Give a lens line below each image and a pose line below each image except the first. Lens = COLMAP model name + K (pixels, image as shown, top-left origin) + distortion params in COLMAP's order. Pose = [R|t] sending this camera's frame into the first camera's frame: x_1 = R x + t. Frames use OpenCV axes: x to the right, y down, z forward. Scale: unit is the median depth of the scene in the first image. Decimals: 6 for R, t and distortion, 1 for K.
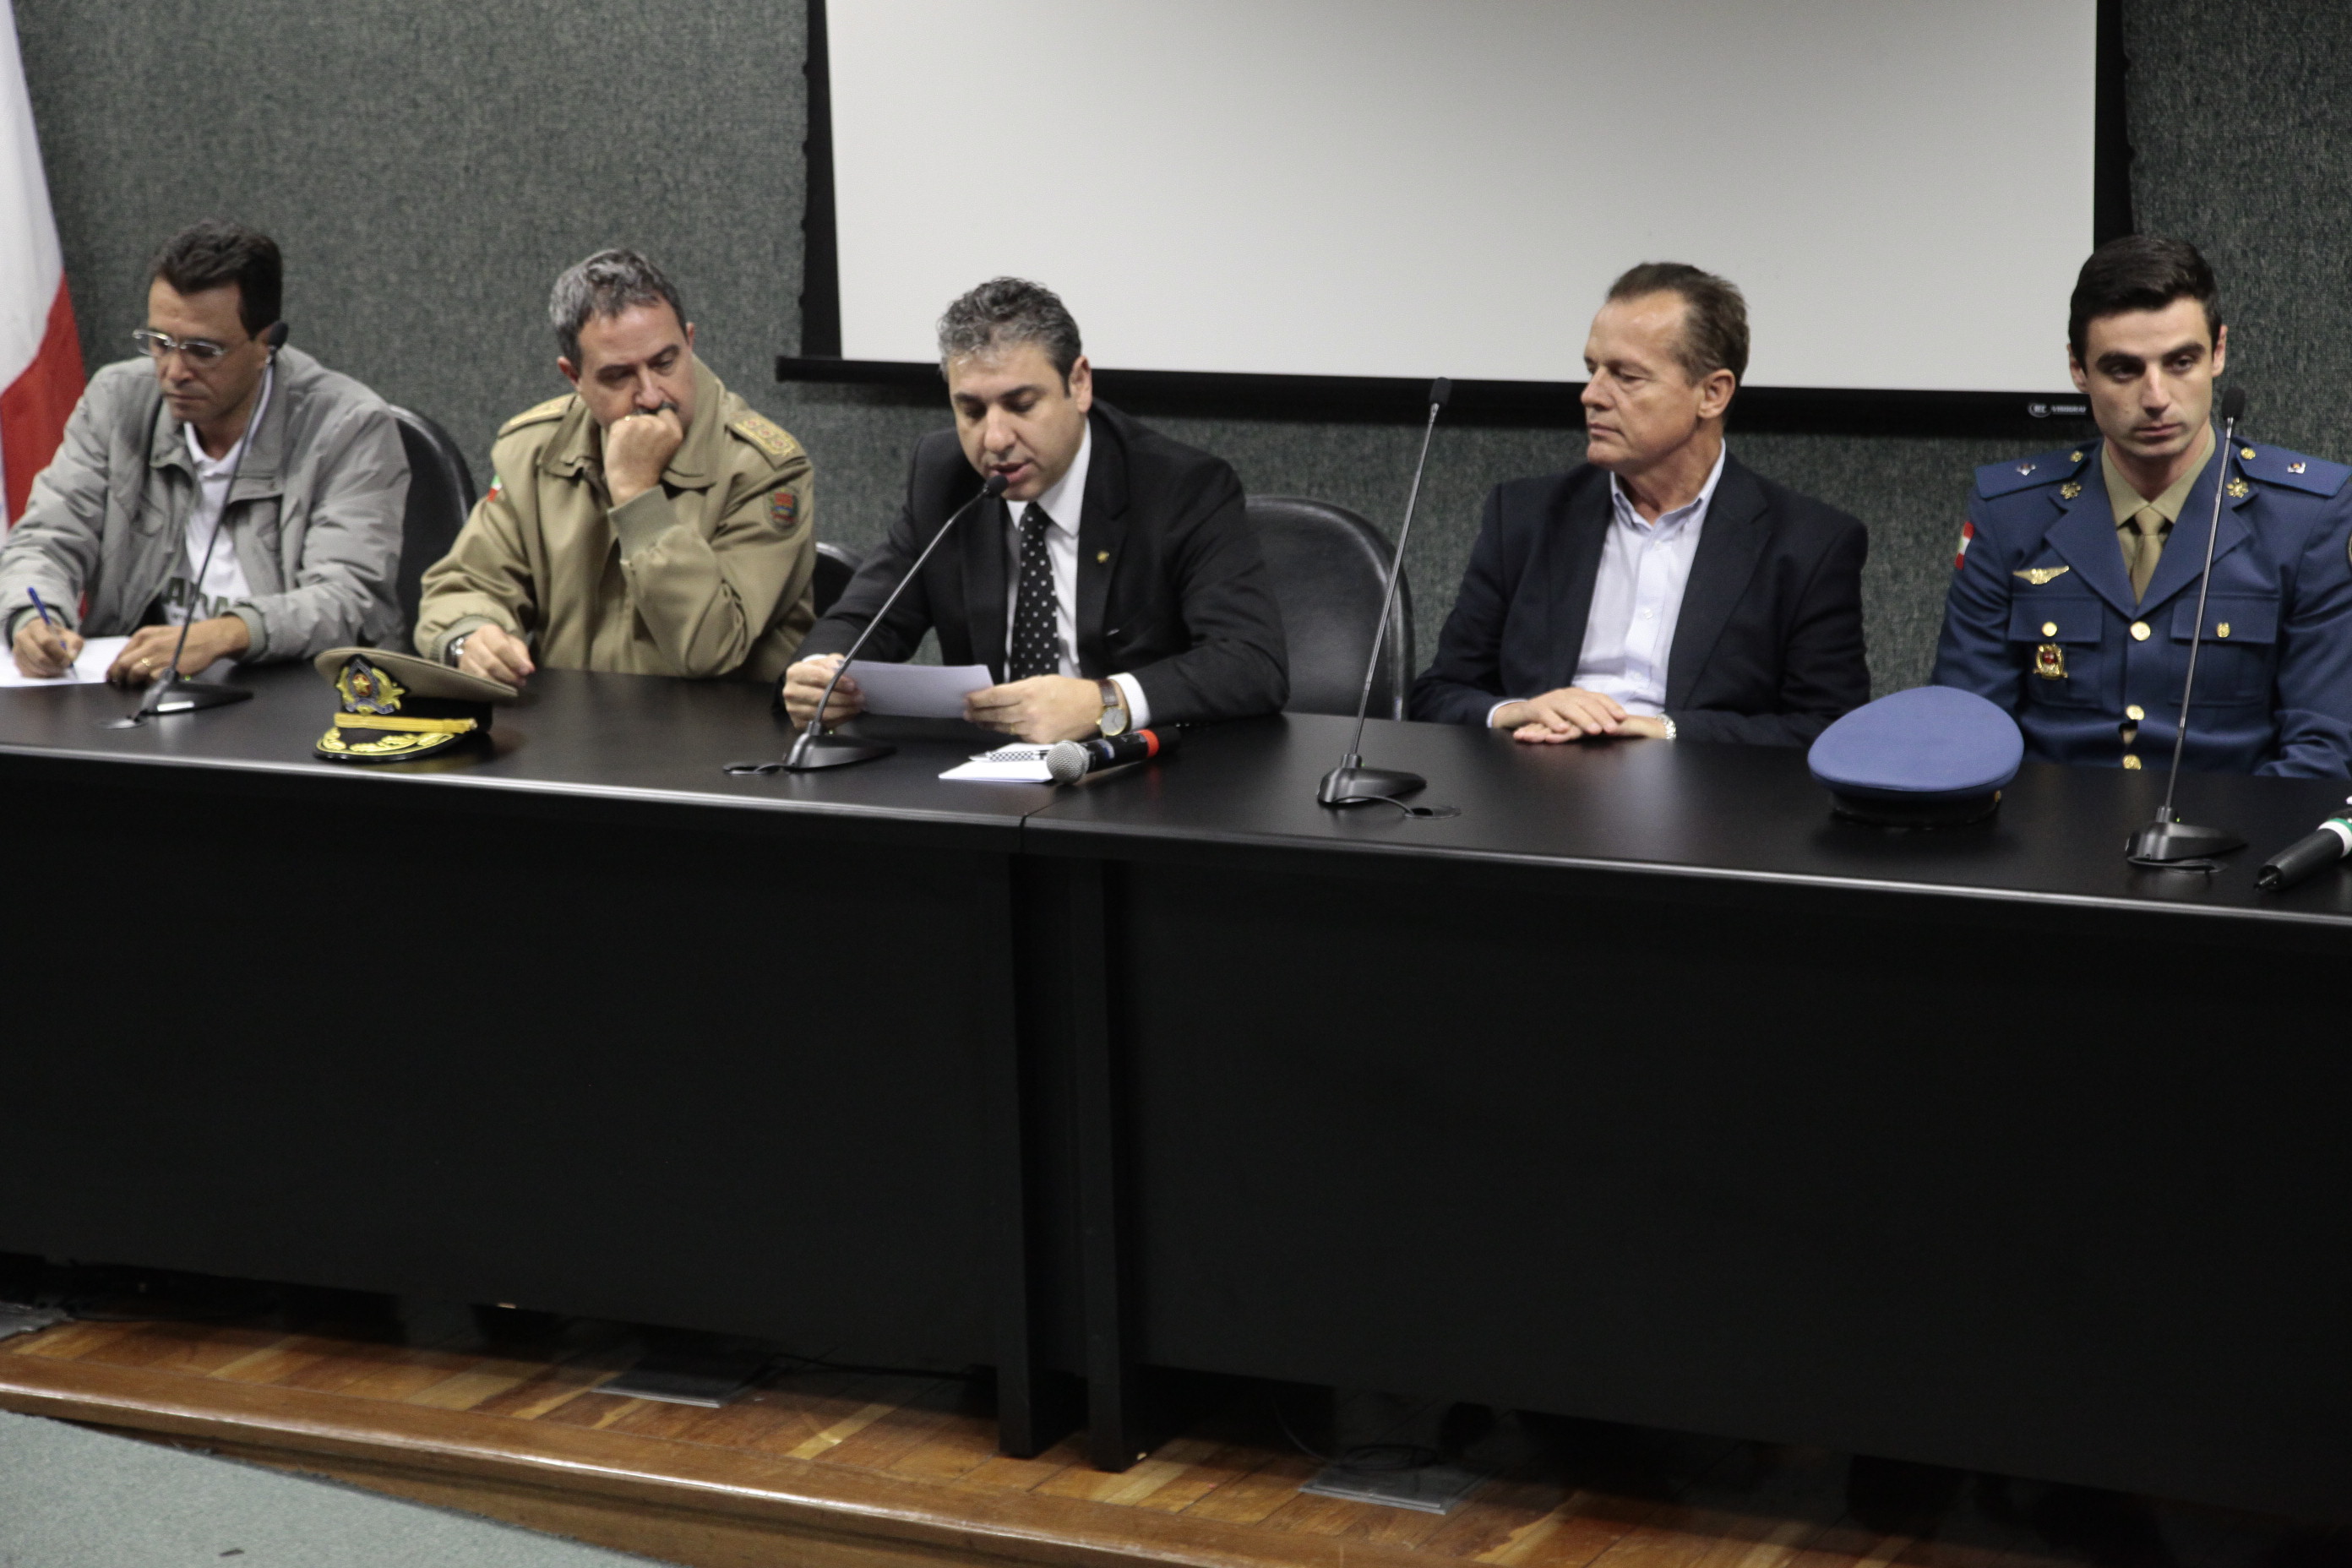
lens RADIAL K [[5390.3, 0, 1218.6], [0, 5390.3, 834.8], [0, 0, 1]] dist [0.315332, 0.000000]
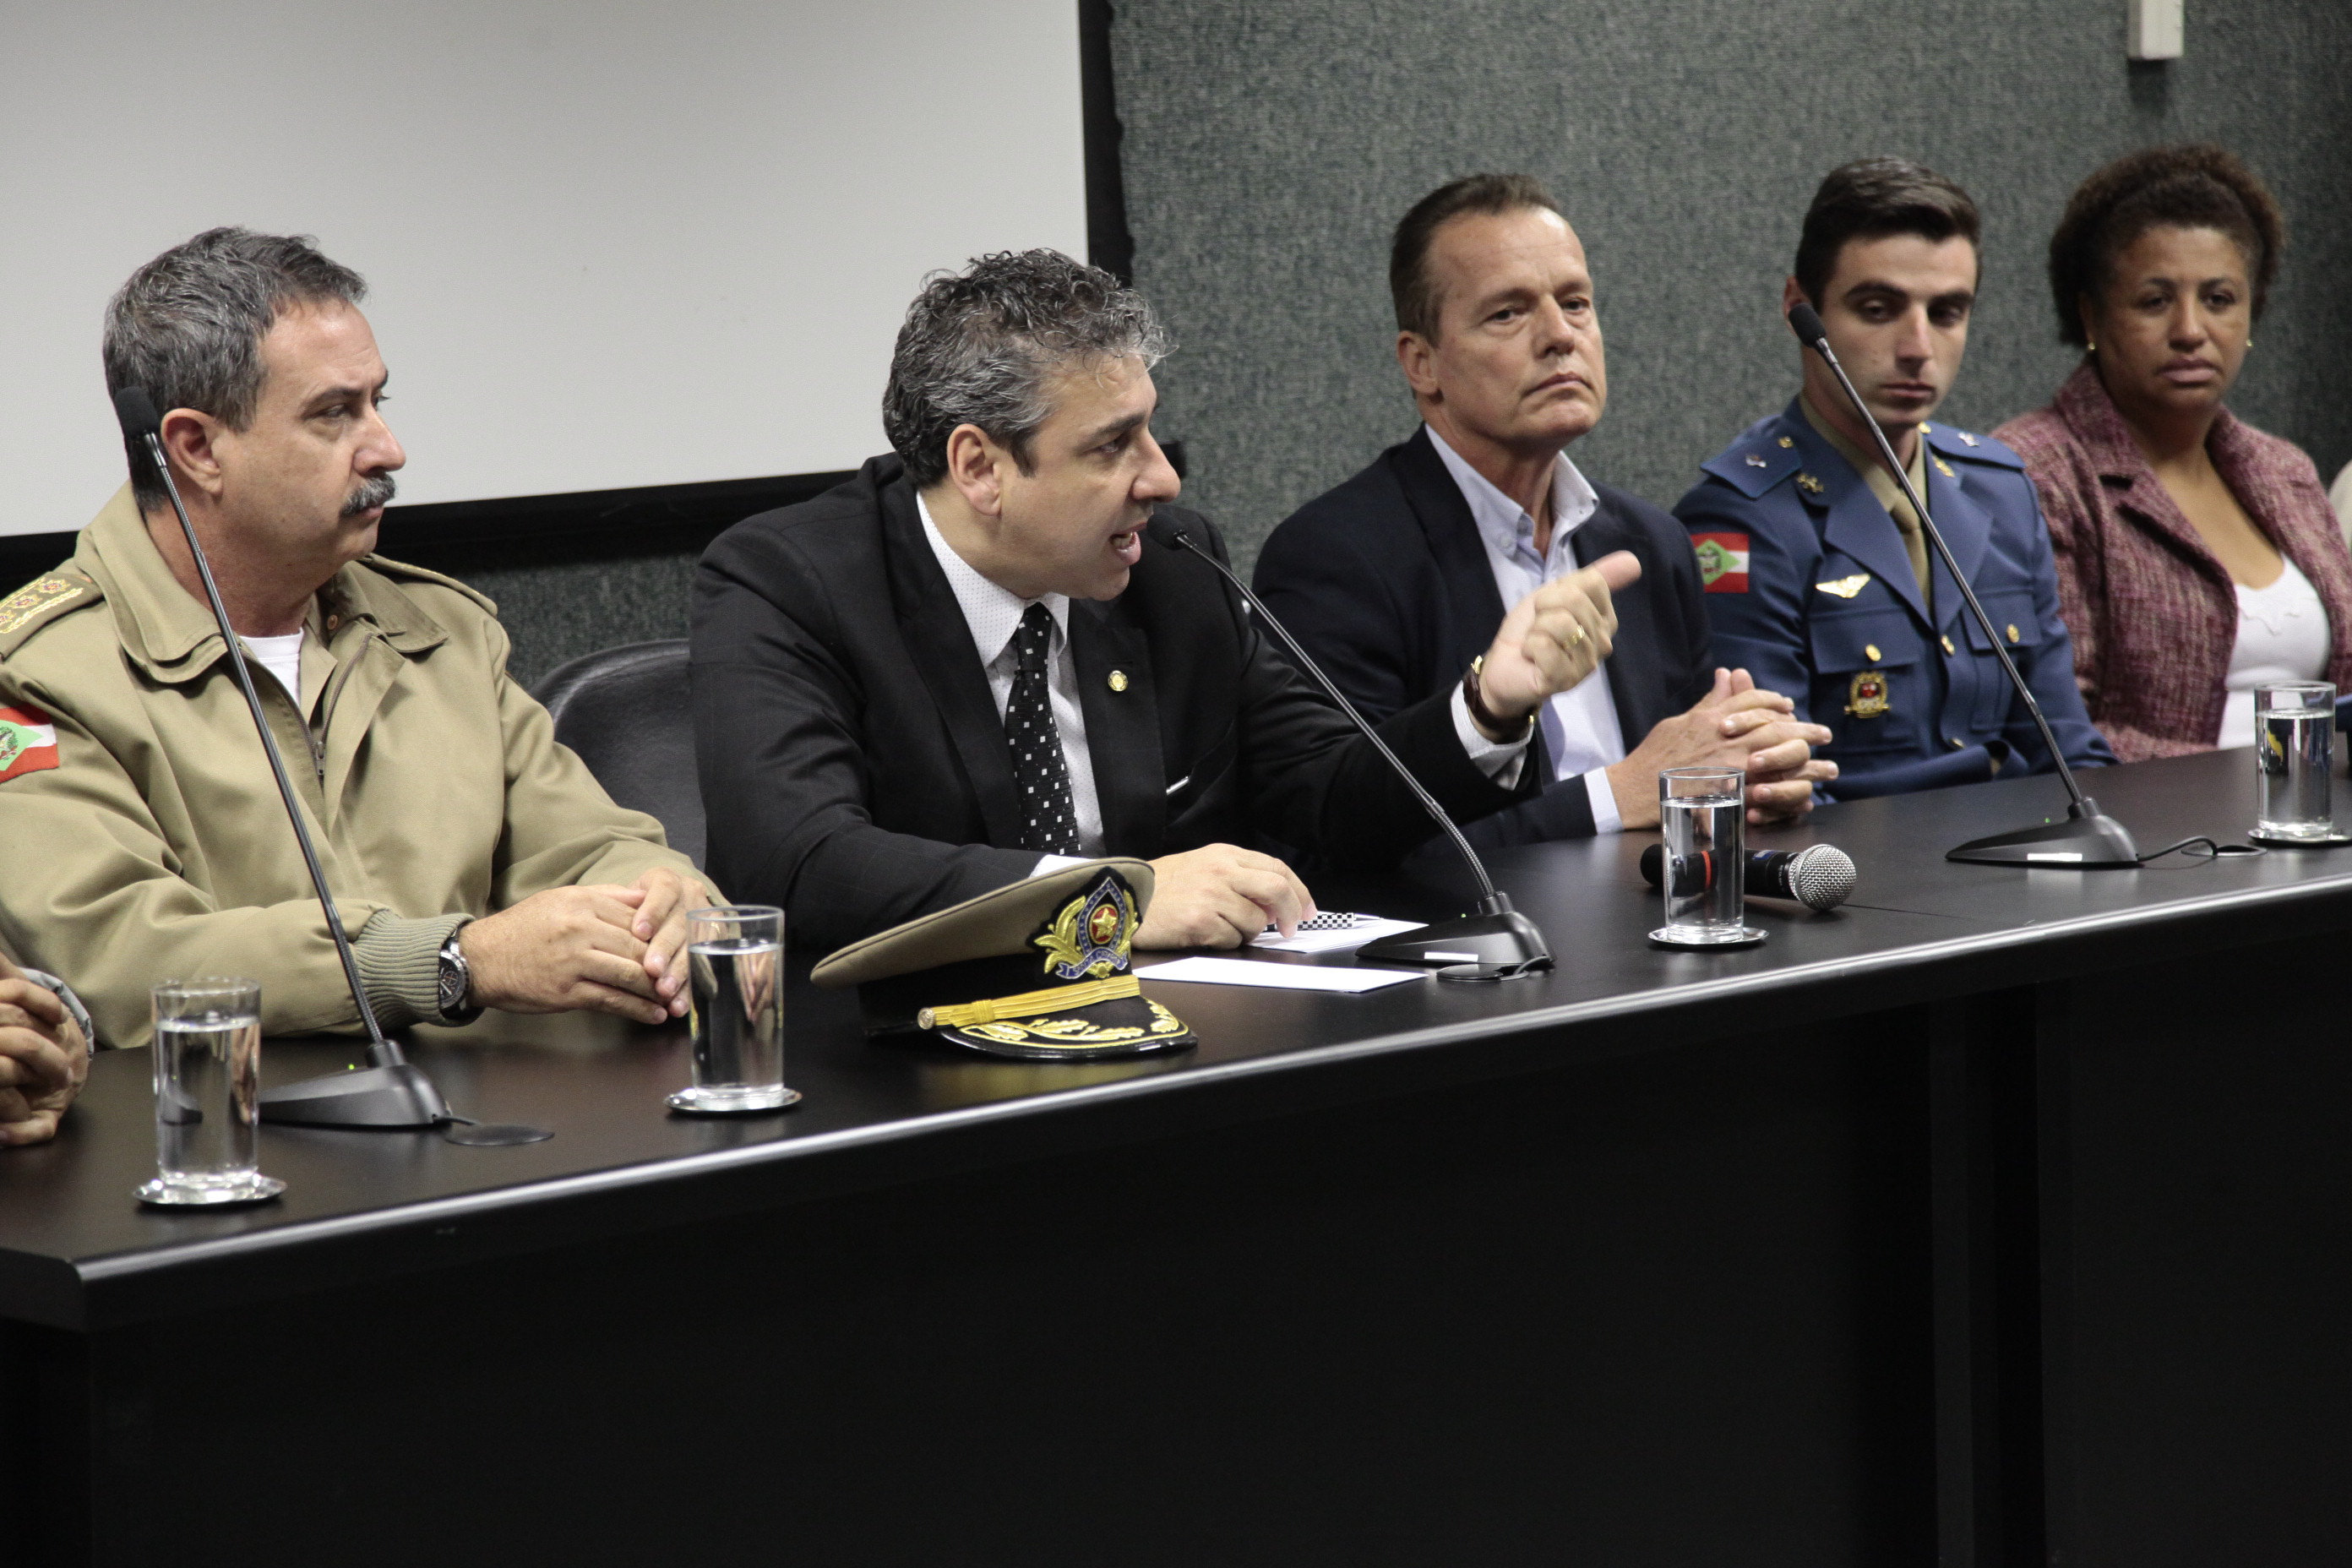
lens RADIAL K [[6489.5, 0, 1200.2], [0, 6489.5, 776.4], [0, 0, 1]] dist [0.570260, 0.000000]
pose [[0.356925, -0.082261, 0.930504, -0.663068], [0.206527, 0.978414, 0.007276, -0.038923], [-0.911017, 0.189577, 0.366209, 0.646183]]
